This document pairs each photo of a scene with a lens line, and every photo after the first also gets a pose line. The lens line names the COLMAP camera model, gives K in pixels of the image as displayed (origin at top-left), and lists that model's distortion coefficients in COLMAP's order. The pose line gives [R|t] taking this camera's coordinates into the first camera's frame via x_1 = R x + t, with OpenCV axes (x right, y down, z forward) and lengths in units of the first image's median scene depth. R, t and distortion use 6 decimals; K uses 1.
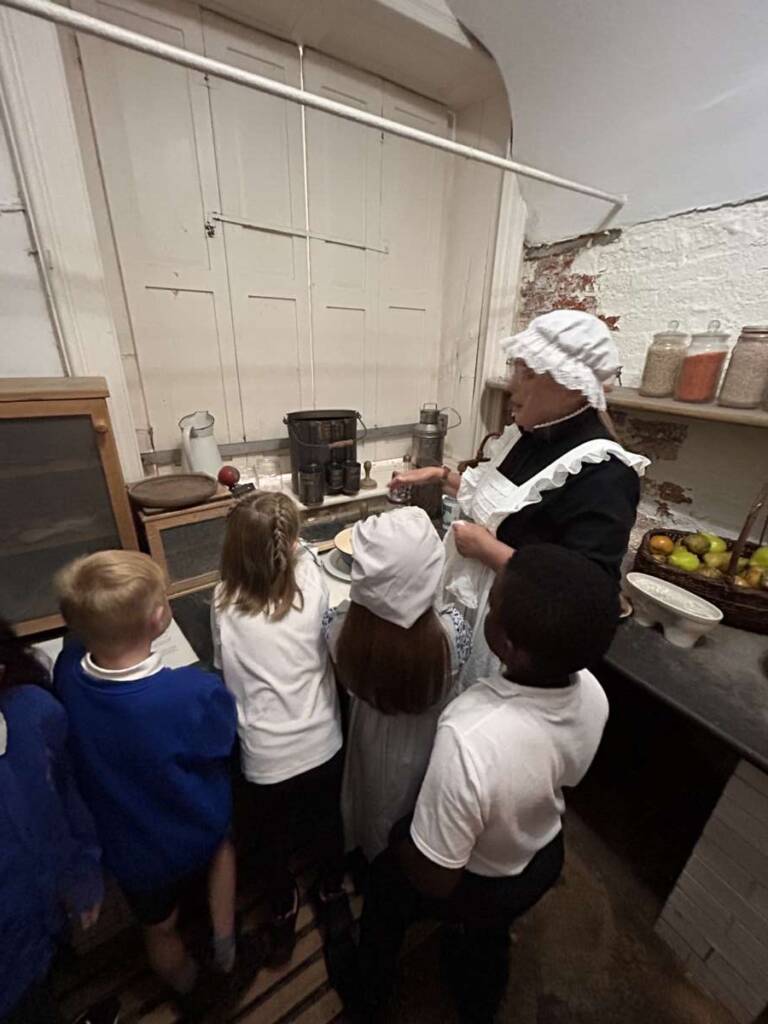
lens RADIAL K [[414.8, 0, 383.8], [0, 414.8, 509.0], [0, 0, 1]] dist [0.003905, -0.001487]
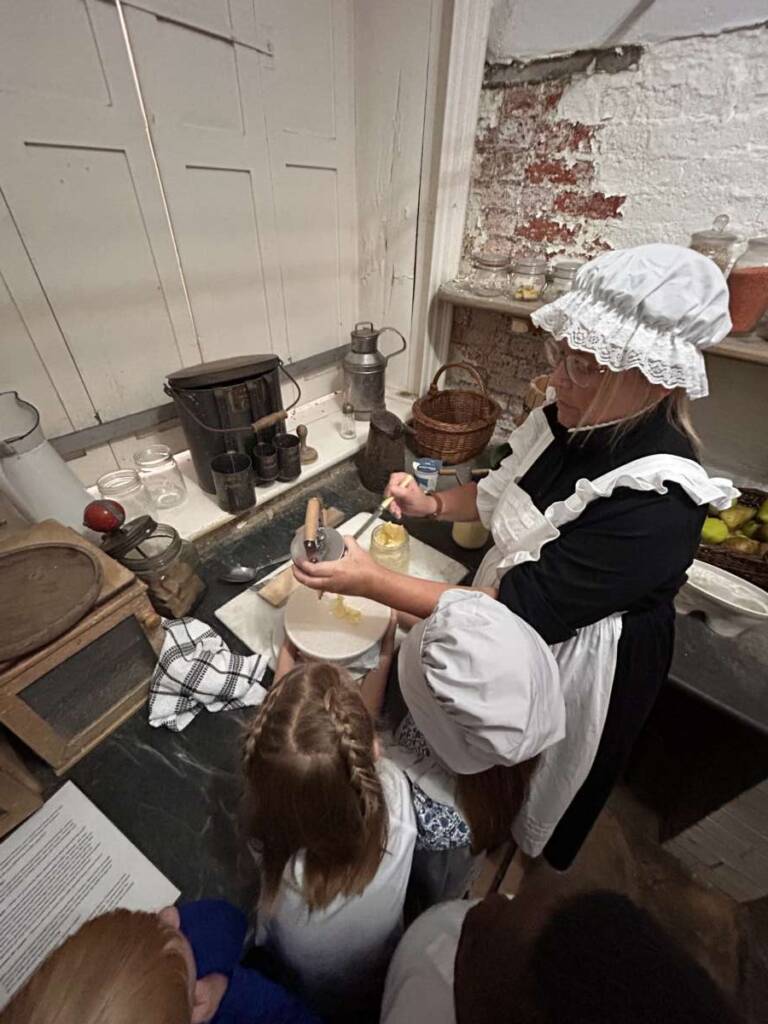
lens RADIAL K [[414.8, 0, 384.5], [0, 414.8, 510.7], [0, 0, 1]] dist [0.003905, -0.001487]
pose [[0.947680, -0.190435, 0.256196, -0.127844], [0.109977, 0.948206, 0.298011, -0.195250], [-0.299678, -0.254243, 0.919540, 0.297526]]
